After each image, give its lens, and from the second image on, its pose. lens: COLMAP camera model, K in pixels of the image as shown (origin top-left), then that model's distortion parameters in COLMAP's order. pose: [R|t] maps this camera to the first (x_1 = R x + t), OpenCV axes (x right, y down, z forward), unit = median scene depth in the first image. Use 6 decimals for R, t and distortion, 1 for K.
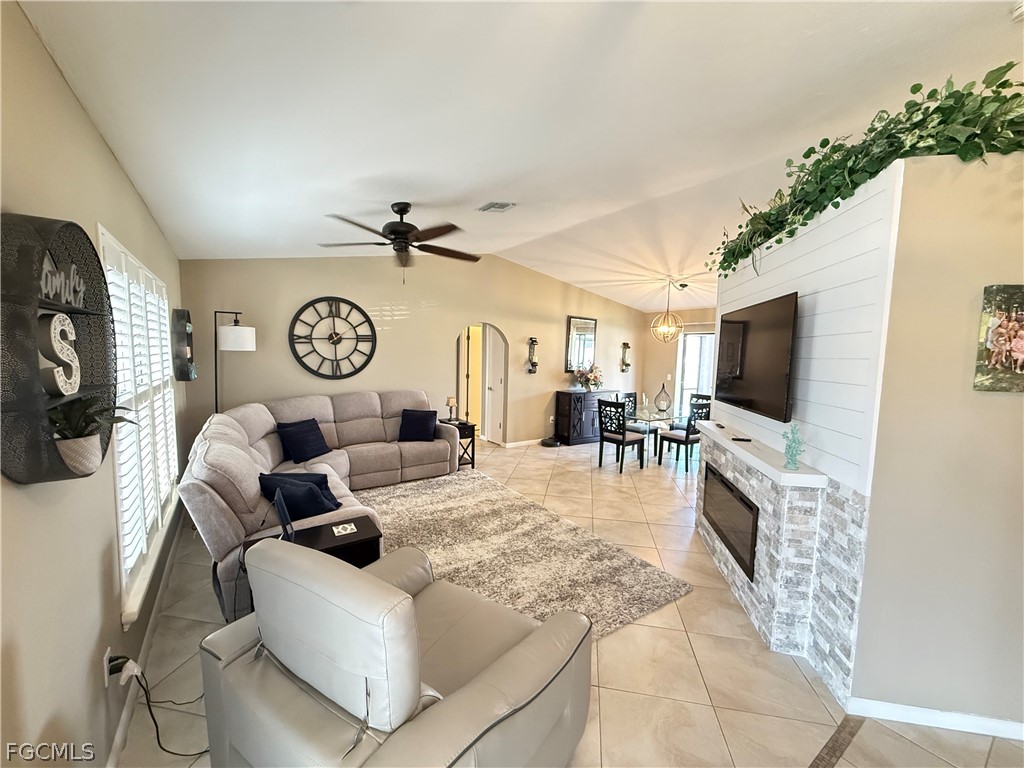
lens RADIAL K [[406.3, 0, 512.0], [0, 406.3, 384.0], [0, 0, 1]] dist [0.001218, 0.000423]
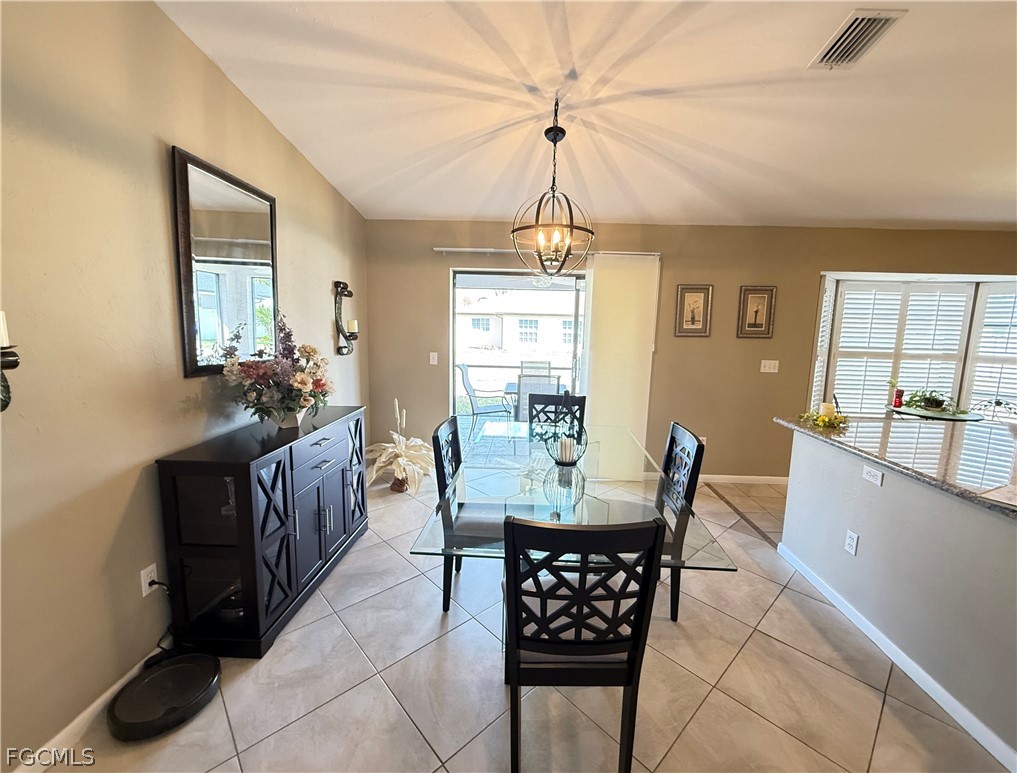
lens RADIAL K [[417.5, 0, 526.3], [0, 417.5, 381.4], [0, 0, 1]] dist [0.000776, 0.000013]
pose [[0.579648, -0.119843, 0.806006, 0.042532], [0.050547, 0.992509, 0.111223, -0.044289], [-0.813298, -0.023729, 0.581364, 0.673195]]
